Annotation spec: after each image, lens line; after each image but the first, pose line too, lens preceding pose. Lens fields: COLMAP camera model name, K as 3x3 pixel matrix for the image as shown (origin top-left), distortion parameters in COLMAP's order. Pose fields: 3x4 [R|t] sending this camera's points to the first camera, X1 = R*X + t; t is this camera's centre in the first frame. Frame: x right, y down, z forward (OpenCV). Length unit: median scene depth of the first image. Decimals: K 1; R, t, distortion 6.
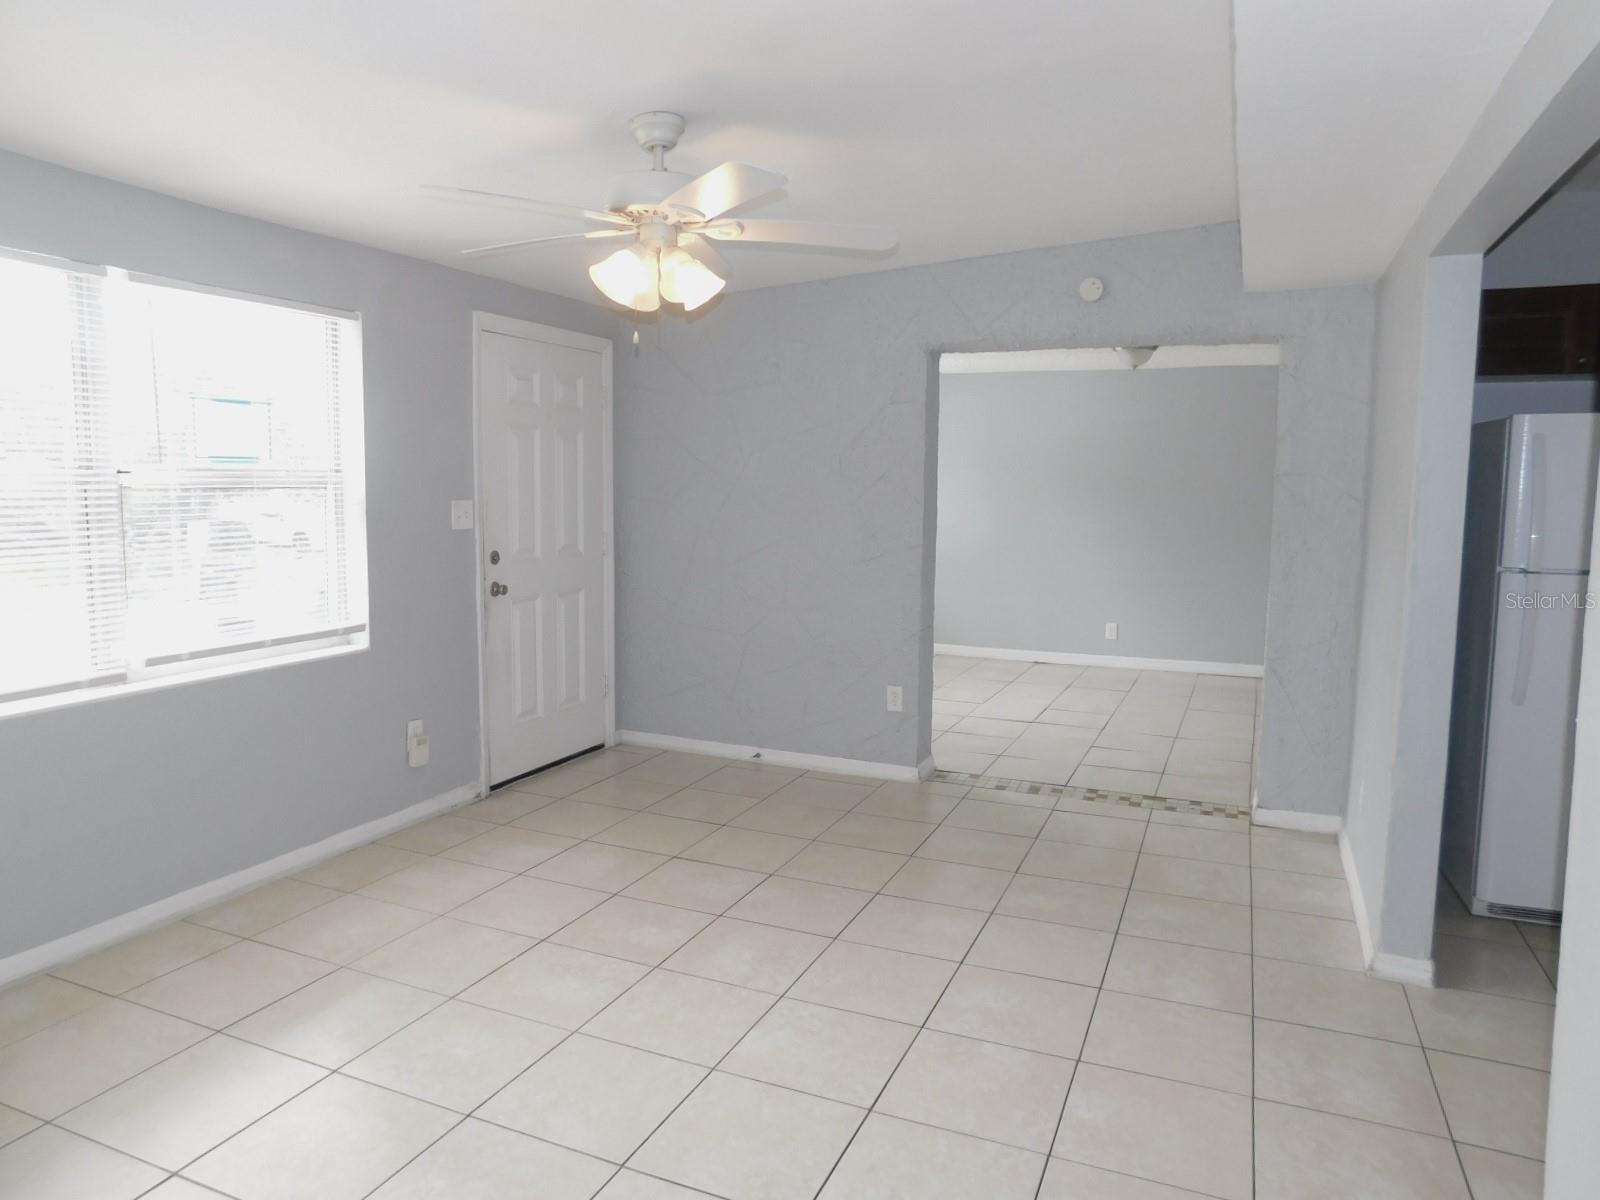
lens RADIAL K [[1064.1, 0, 800.0], [0, 1064.1, 600.0], [0, 0, 1]] dist [-0.088624, 0.068794]
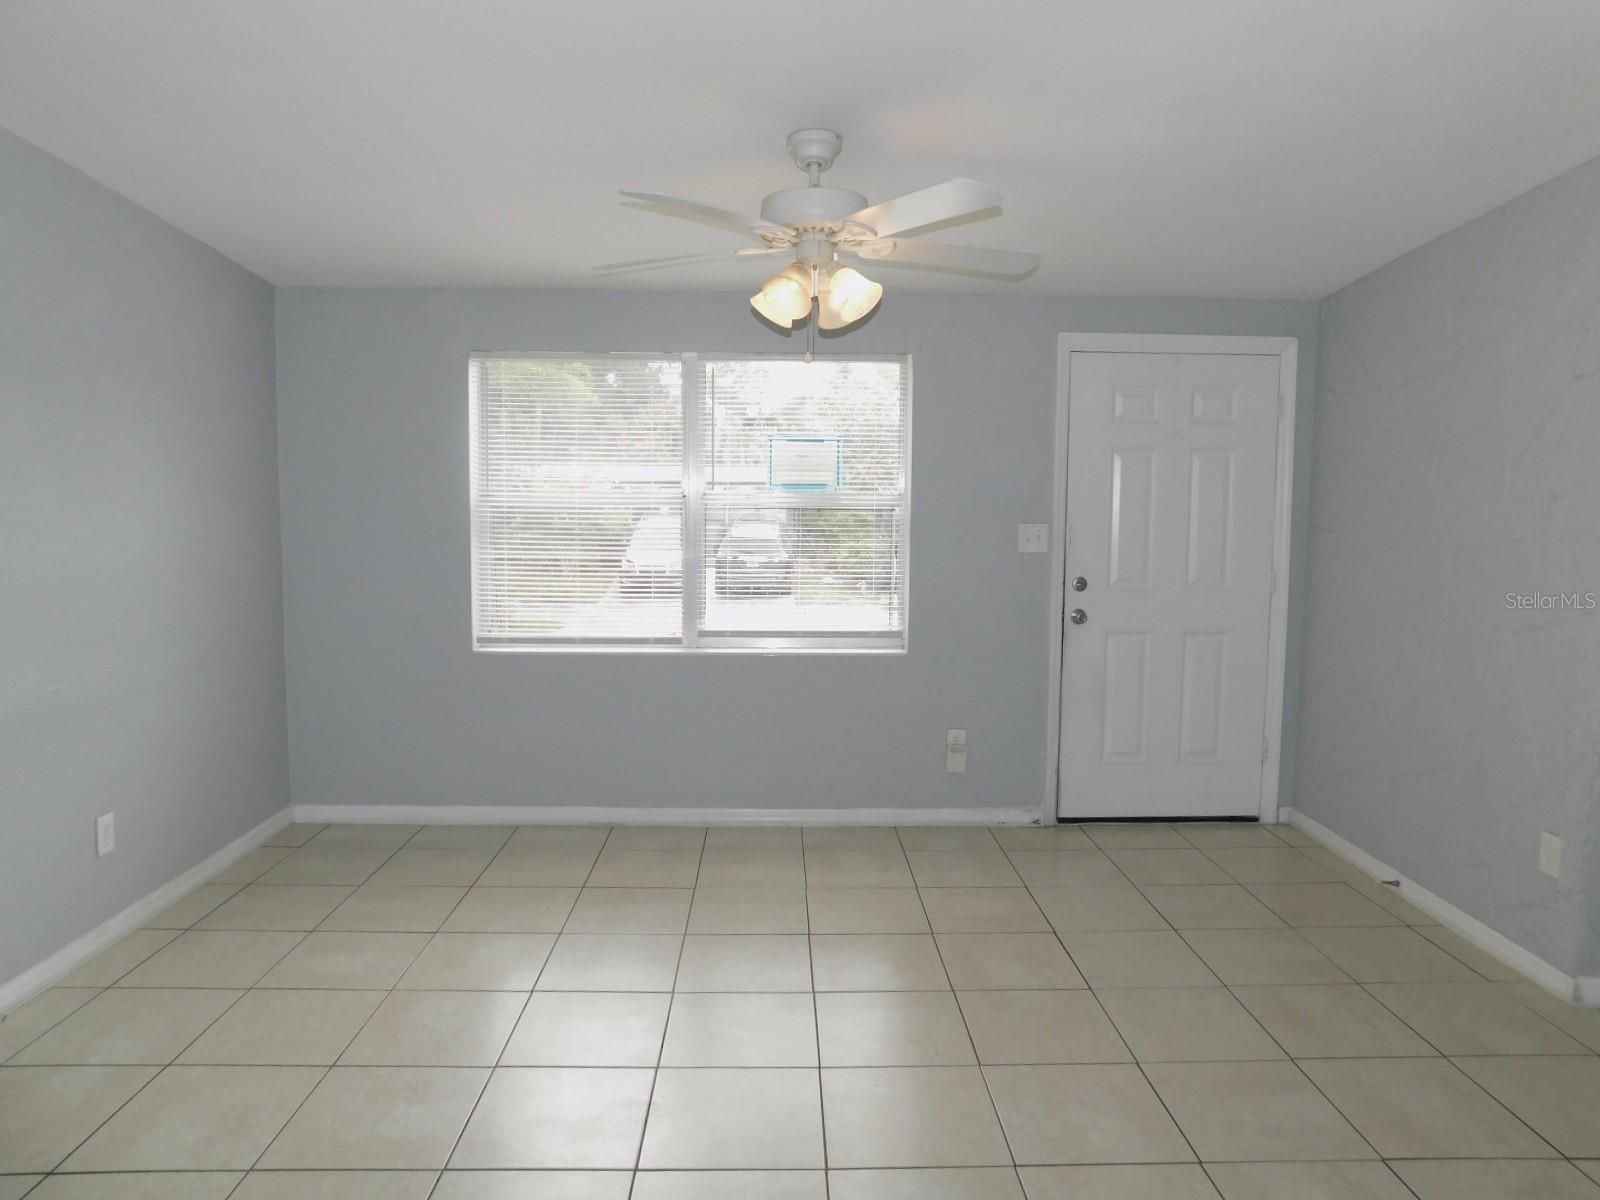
lens RADIAL K [[1064.1, 0, 800.0], [0, 1064.1, 600.0], [0, 0, 1]] dist [-0.088624, 0.068794]
pose [[0.406939, 0.073365, -0.910504, 0.489209], [-0.104665, 0.993950, 0.033310, -0.031201], [0.907439, 0.081743, 0.412156, 0.370982]]
